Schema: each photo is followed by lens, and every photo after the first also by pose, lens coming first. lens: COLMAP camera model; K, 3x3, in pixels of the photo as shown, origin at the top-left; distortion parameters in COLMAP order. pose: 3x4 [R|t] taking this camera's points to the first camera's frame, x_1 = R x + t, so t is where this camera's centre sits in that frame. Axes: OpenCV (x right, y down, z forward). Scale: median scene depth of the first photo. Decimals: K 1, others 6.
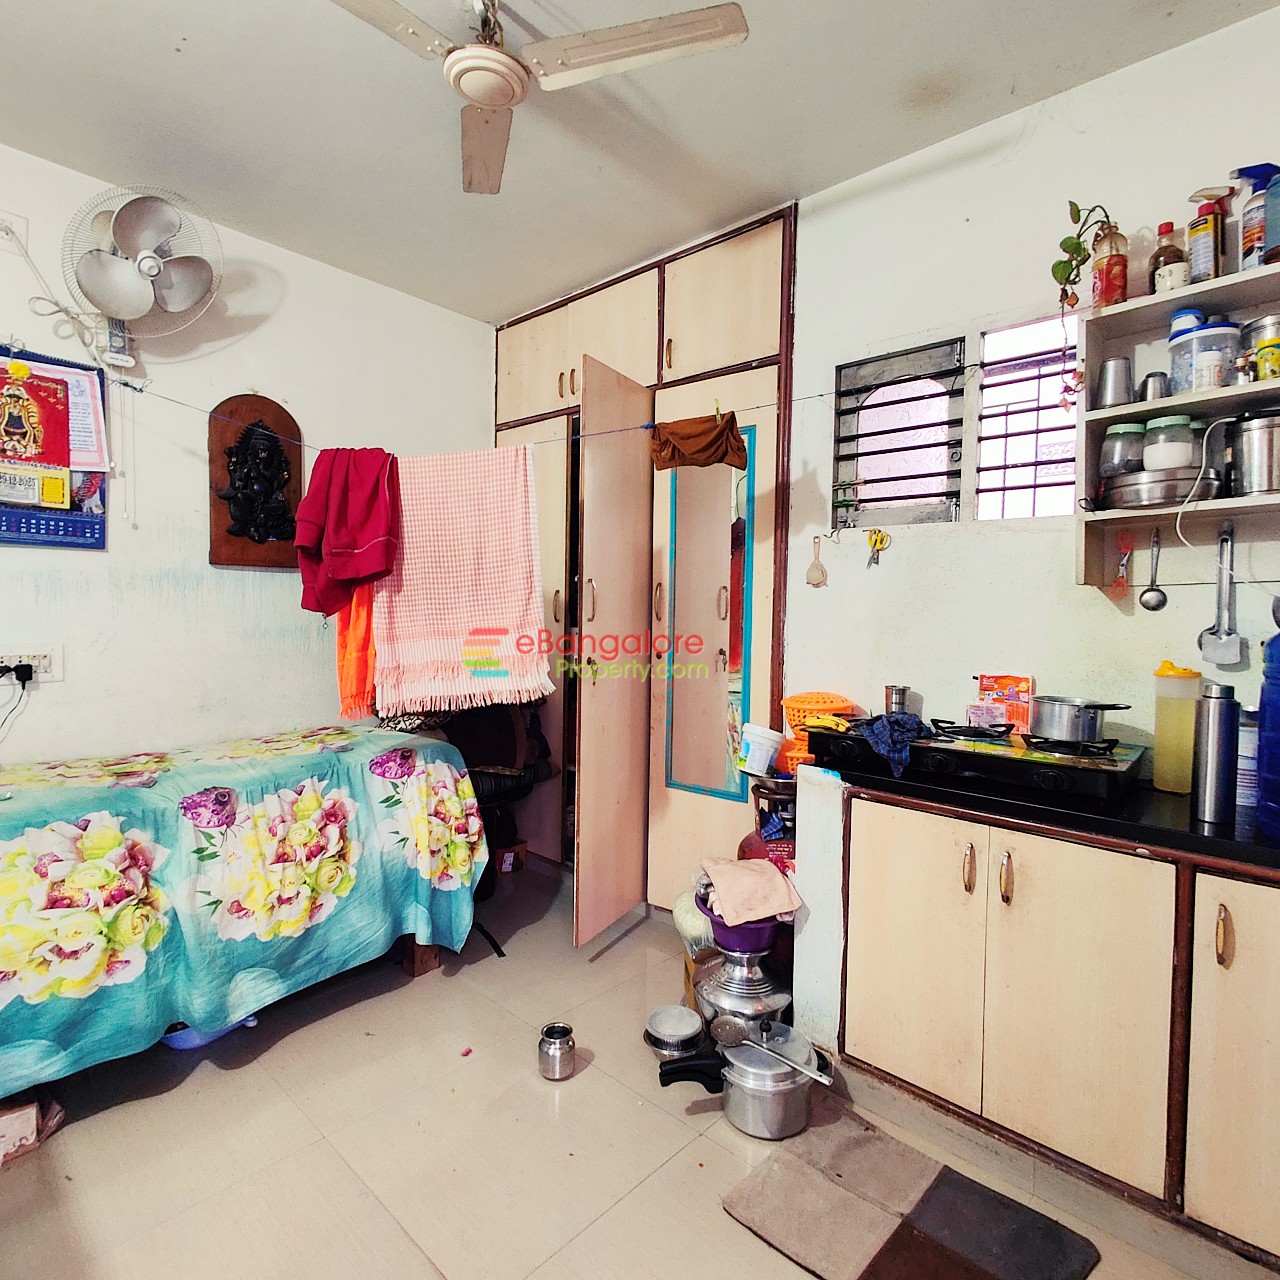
lens RADIAL K [[748.6, 0, 640.9], [0, 748.6, 637.8], [0, 0, 1]] dist [0.003538, 0.001300]
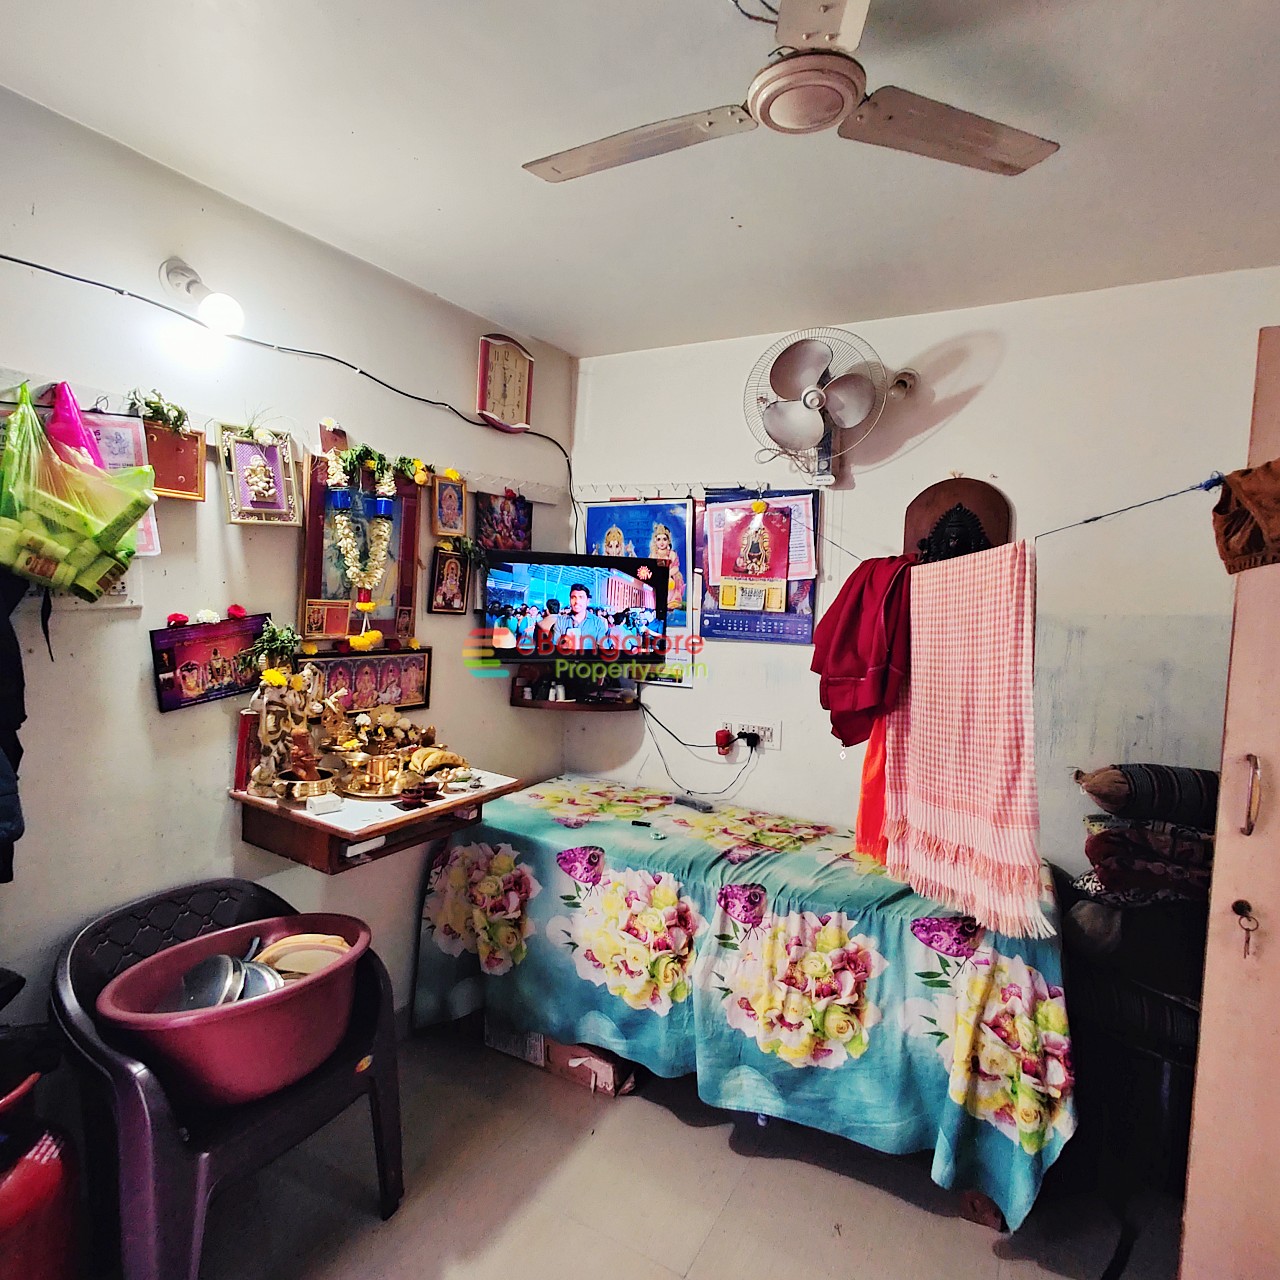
lens RADIAL K [[748.6, 0, 640.3], [0, 748.6, 638.6], [0, 0, 1]] dist [0.003538, 0.001300]
pose [[0.229692, 0.057400, -0.971569, 0.390047], [-0.067160, 0.996815, 0.043014, -0.175992], [0.970943, 0.055371, 0.232815, 0.522517]]
